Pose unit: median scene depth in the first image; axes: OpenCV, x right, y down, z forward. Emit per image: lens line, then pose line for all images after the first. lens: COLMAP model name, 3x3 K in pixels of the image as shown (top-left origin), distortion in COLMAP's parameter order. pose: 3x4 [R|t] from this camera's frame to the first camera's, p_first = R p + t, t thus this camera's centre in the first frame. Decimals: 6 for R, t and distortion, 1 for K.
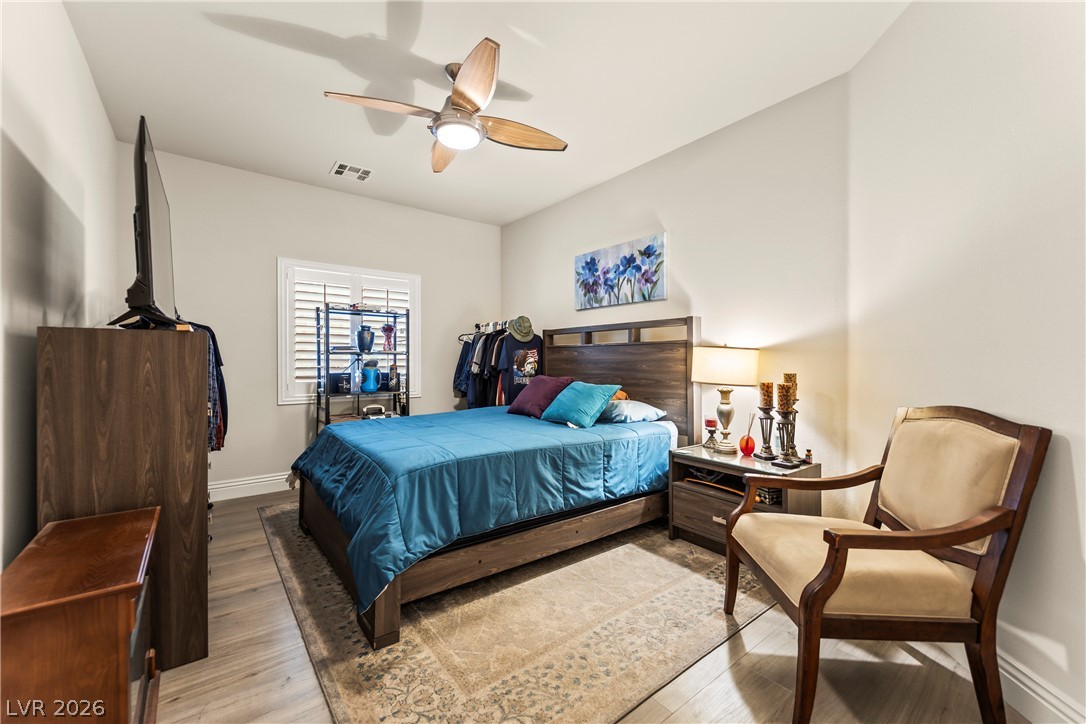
lens RADIAL K [[434.8, 0, 539.9], [0, 434.8, 363.9], [0, 0, 1]] dist [0.021224, -0.010976]
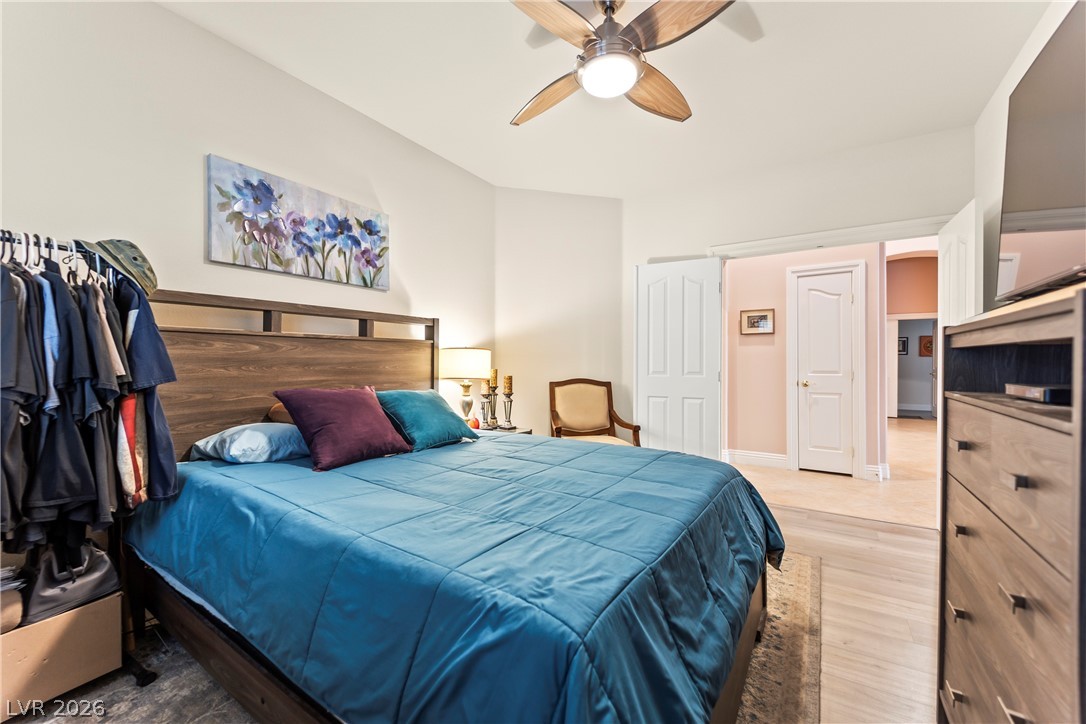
lens RADIAL K [[434.8, 0, 537.6], [0, 434.8, 363.2], [0, 0, 1]] dist [0.021224, -0.010976]
pose [[-0.333585, -0.010133, 0.942665, -0.617001], [0.002236, 0.999931, 0.011540, -0.011034], [-0.942717, 0.005957, -0.333540, 0.955035]]
